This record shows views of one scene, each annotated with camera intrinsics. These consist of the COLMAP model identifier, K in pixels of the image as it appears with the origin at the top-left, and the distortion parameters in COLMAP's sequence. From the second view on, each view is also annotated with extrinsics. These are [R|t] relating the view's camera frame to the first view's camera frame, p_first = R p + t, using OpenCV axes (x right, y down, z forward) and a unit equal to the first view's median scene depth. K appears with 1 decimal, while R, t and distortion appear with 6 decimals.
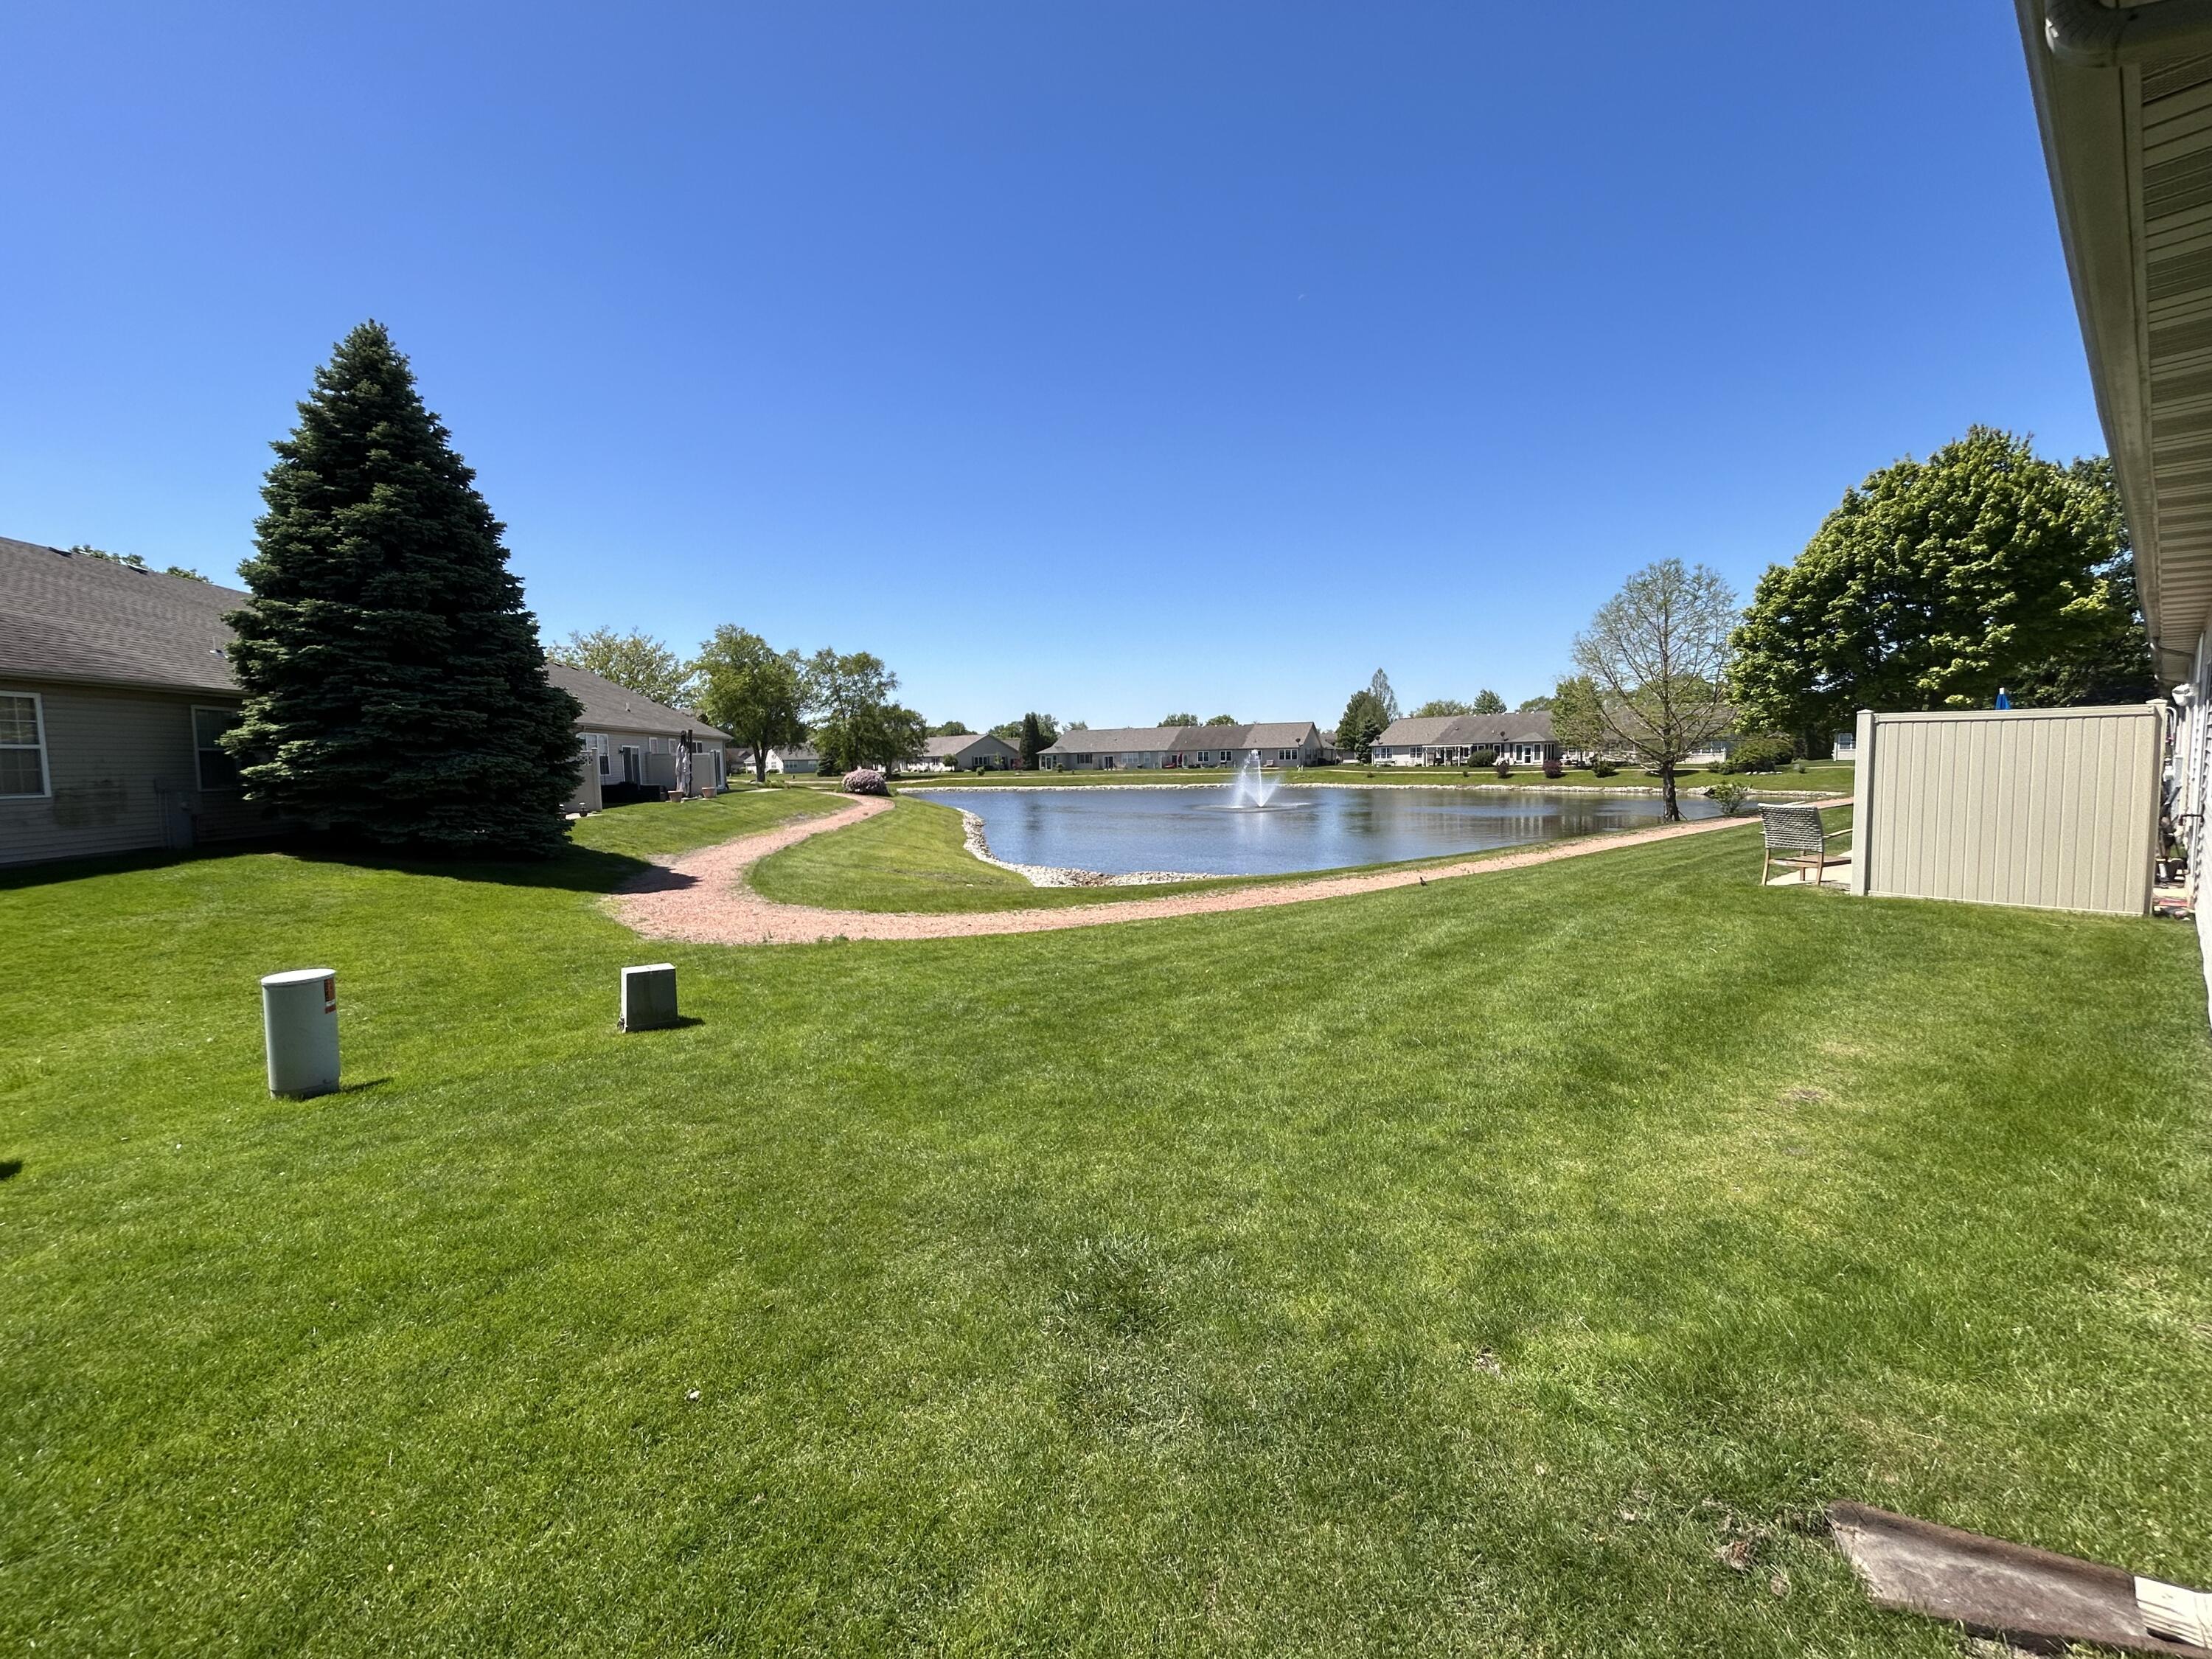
lens RADIAL K [[899.0, 0, 1097.3], [0, 899.0, 793.8], [0, 0, 1]] dist [0.000125, 0.000171]
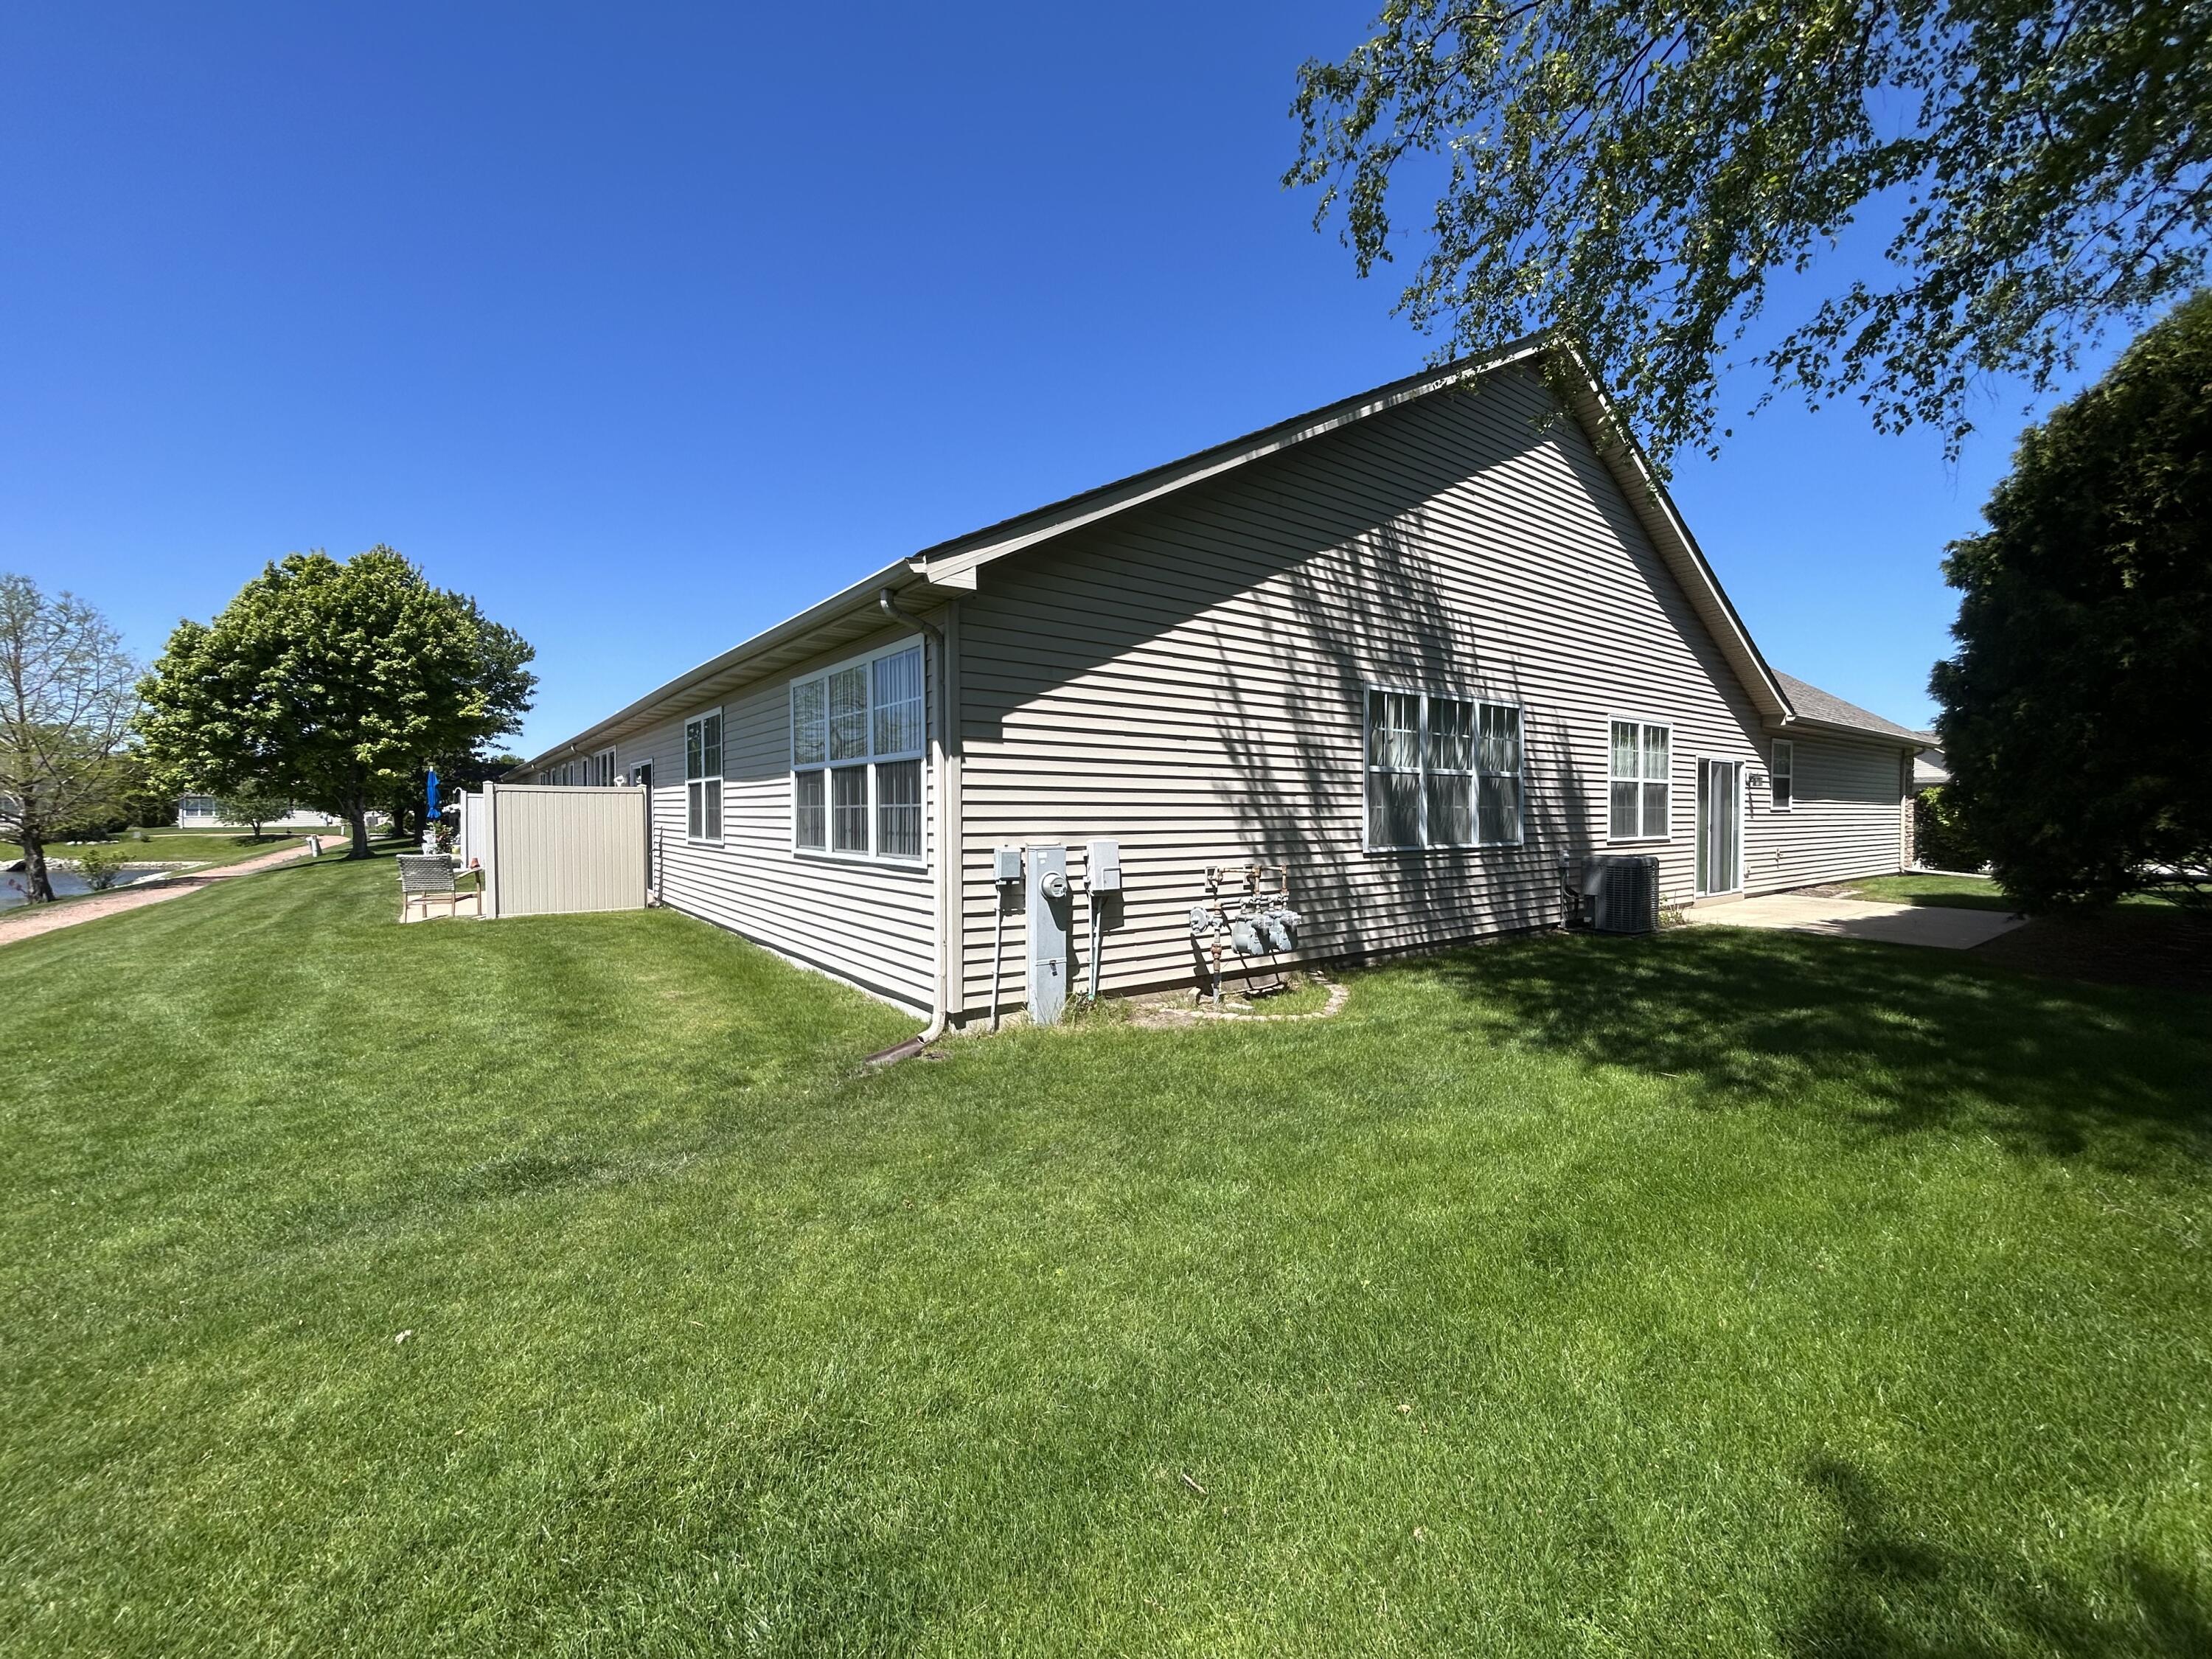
lens RADIAL K [[899.0, 0, 1097.3], [0, 899.0, 793.8], [0, 0, 1]] dist [0.000125, 0.000171]
pose [[0.058559, 0.039756, 0.997492, -0.163047], [0.037410, 0.998417, -0.041989, 0.006041], [-0.997583, 0.039775, 0.056979, 0.002739]]
